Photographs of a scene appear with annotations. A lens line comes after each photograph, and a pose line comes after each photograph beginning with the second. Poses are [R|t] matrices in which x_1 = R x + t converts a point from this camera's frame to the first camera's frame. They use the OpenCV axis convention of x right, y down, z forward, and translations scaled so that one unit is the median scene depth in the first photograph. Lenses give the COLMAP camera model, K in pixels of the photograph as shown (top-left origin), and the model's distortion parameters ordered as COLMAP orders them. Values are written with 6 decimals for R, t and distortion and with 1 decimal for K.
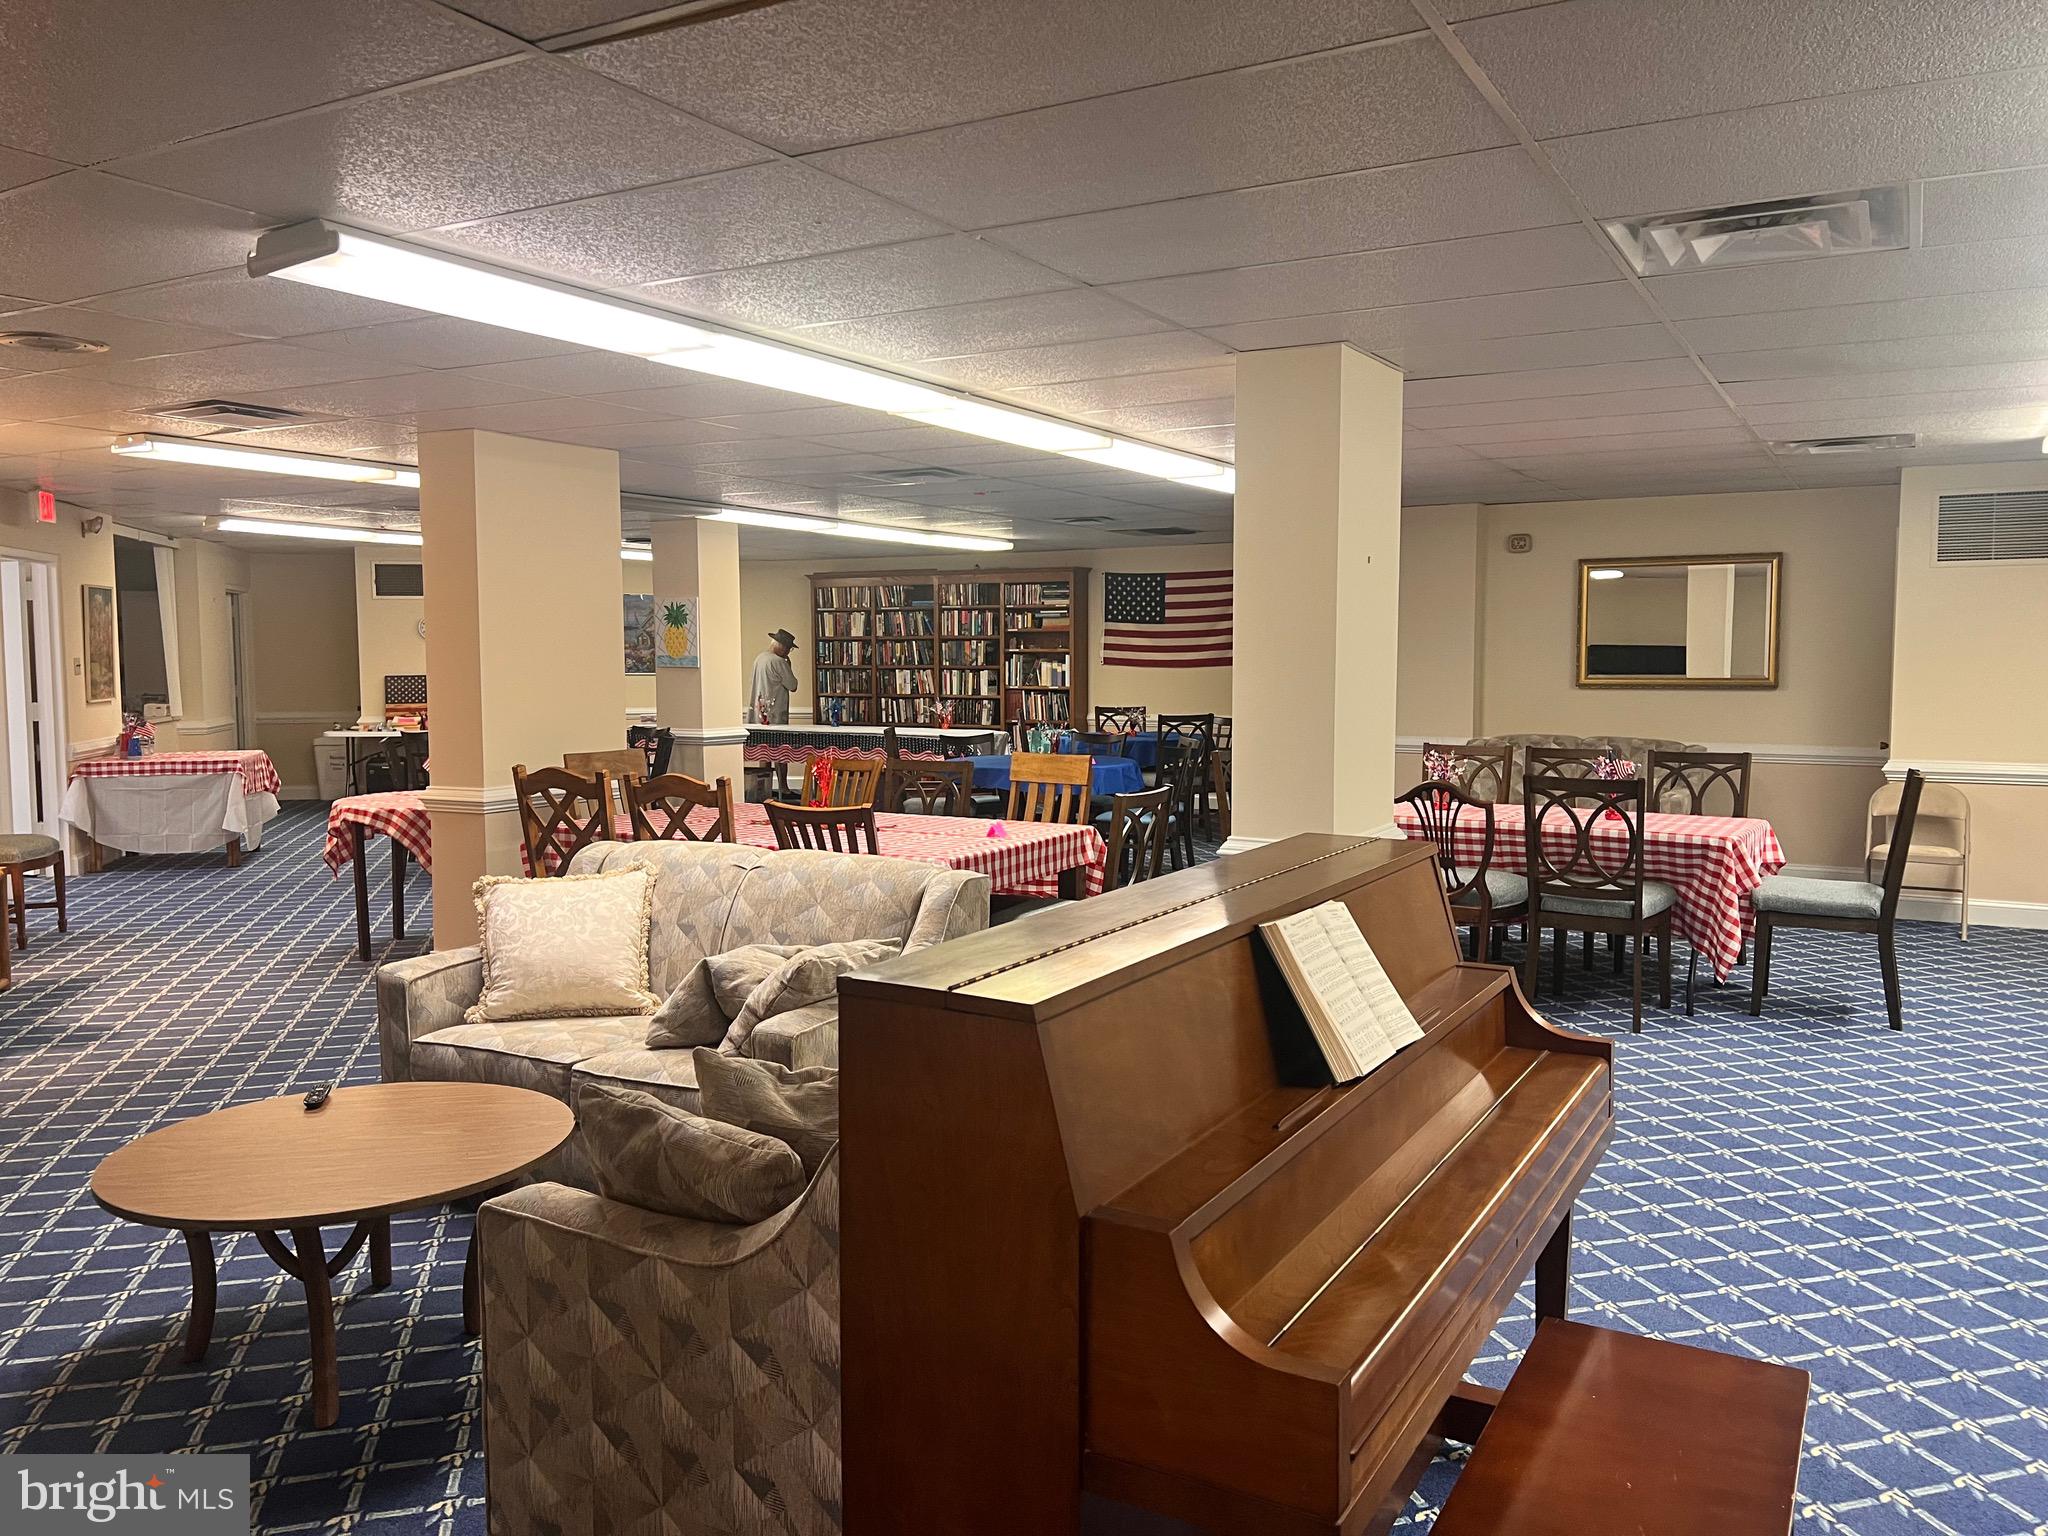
lens RADIAL K [[1518.9, 0, 1024.0], [0, 1518.9, 768.0], [0, 0, 1]] dist [-0.056044, -0.000136]
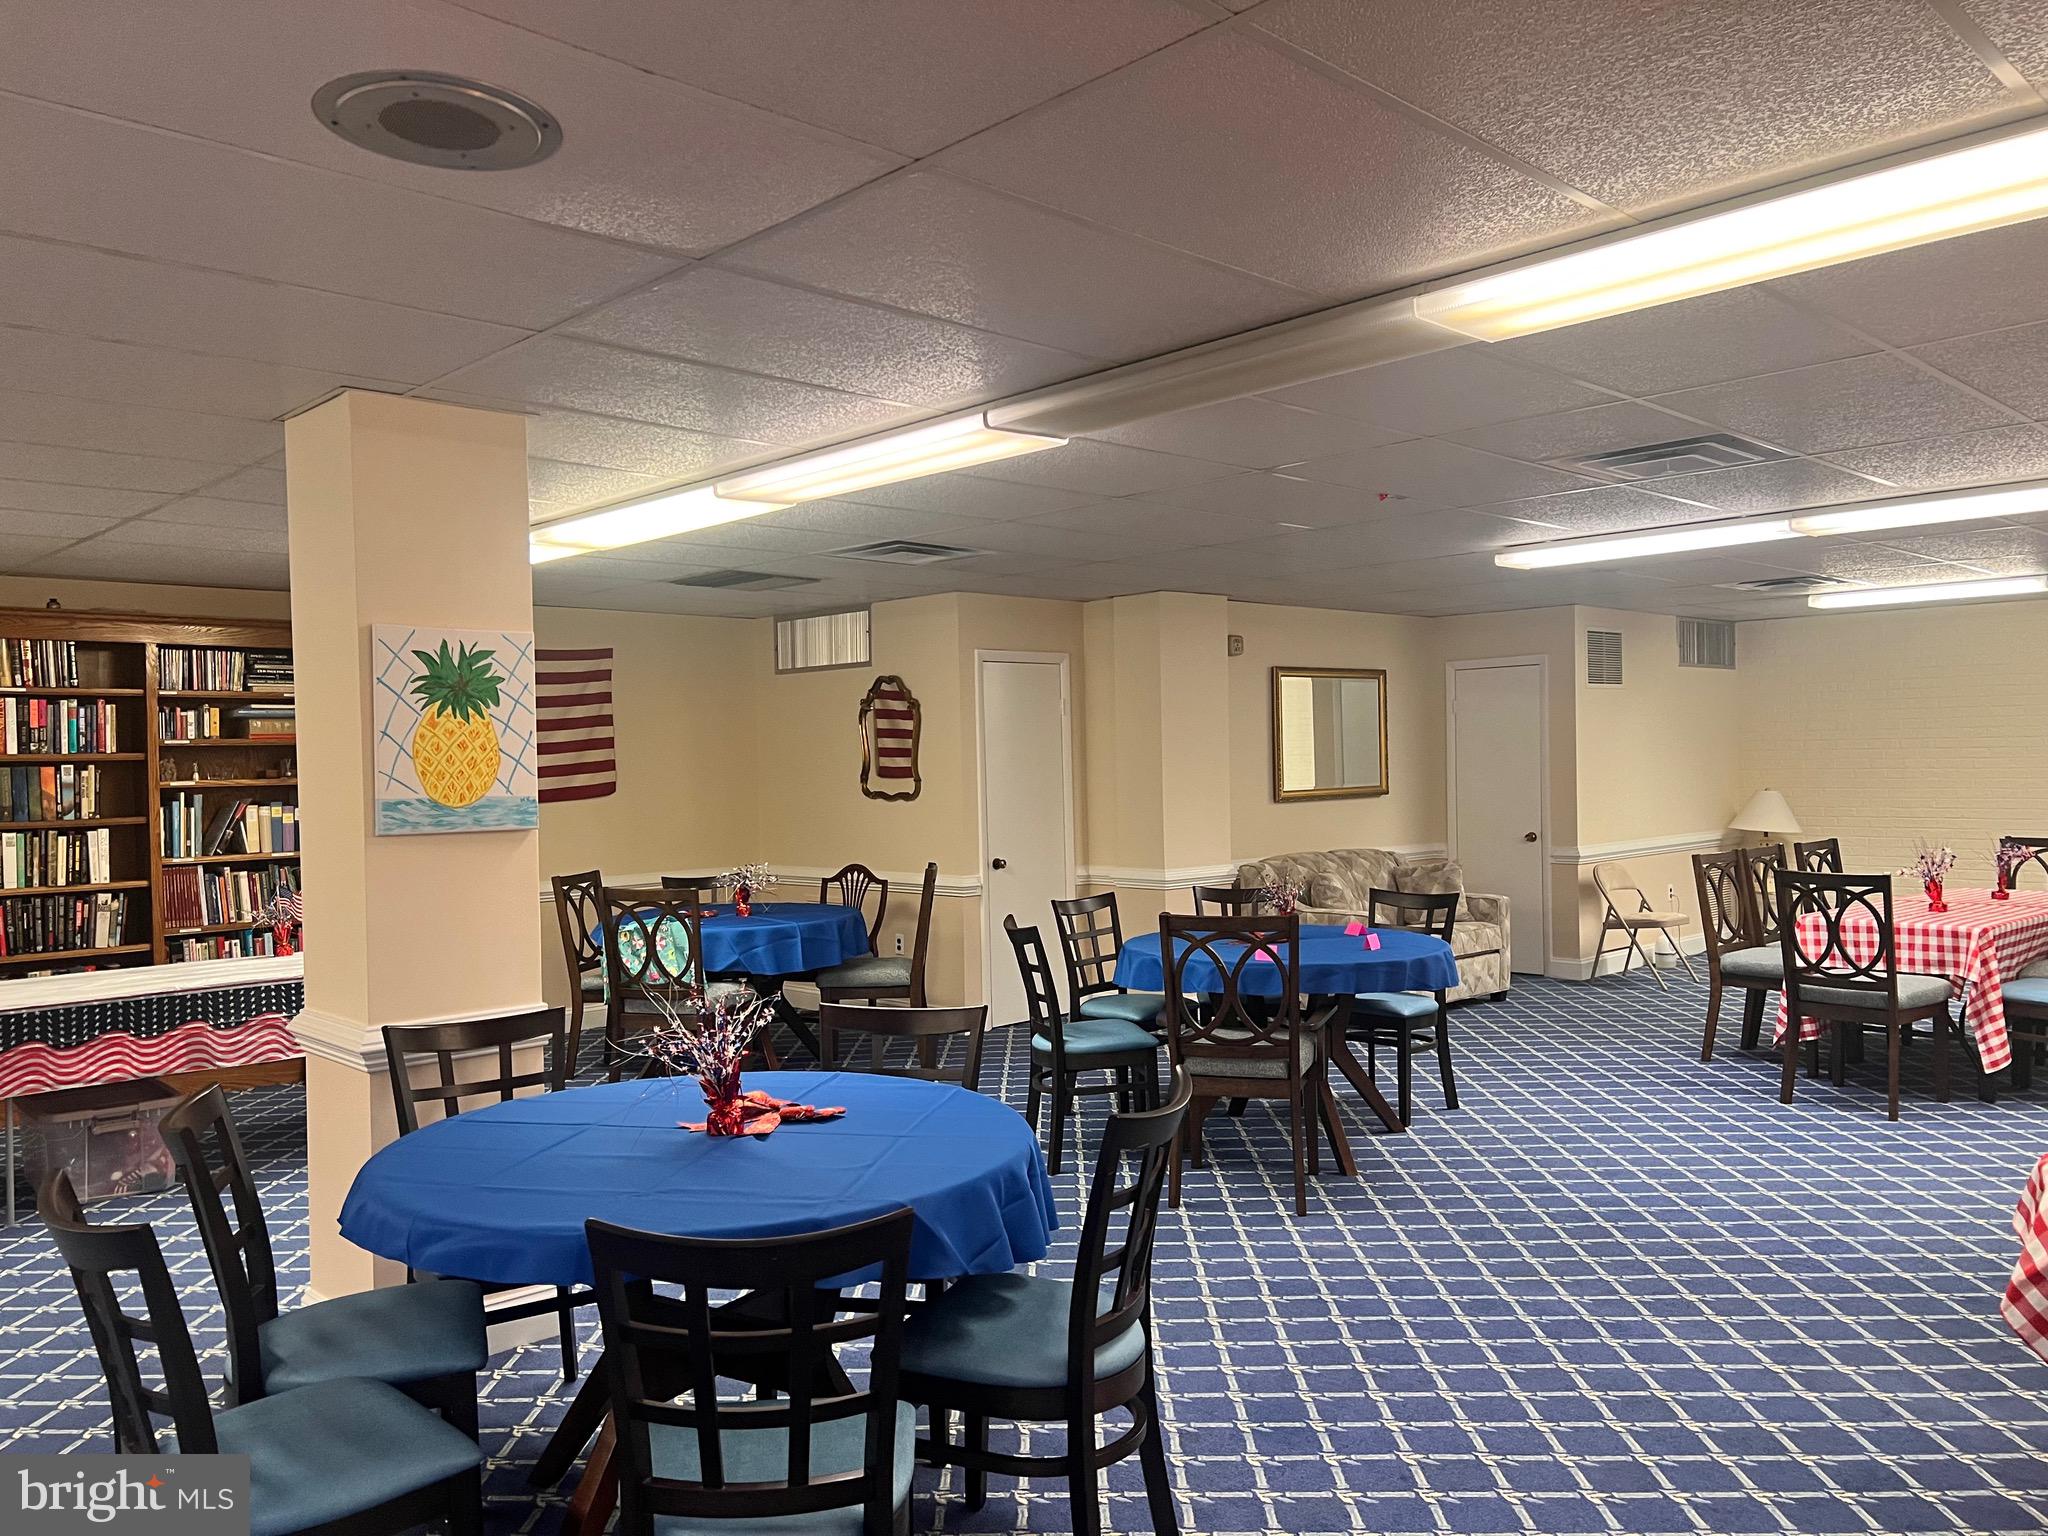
lens RADIAL K [[1518.9, 0, 1024.0], [0, 1518.9, 768.0], [0, 0, 1]] dist [-0.056044, -0.000136]
pose [[0.271523, -0.008644, 0.962393, -0.389712], [0.090325, 0.995775, -0.016540, -0.050863], [-0.958184, 0.091419, 0.271157, 0.616072]]
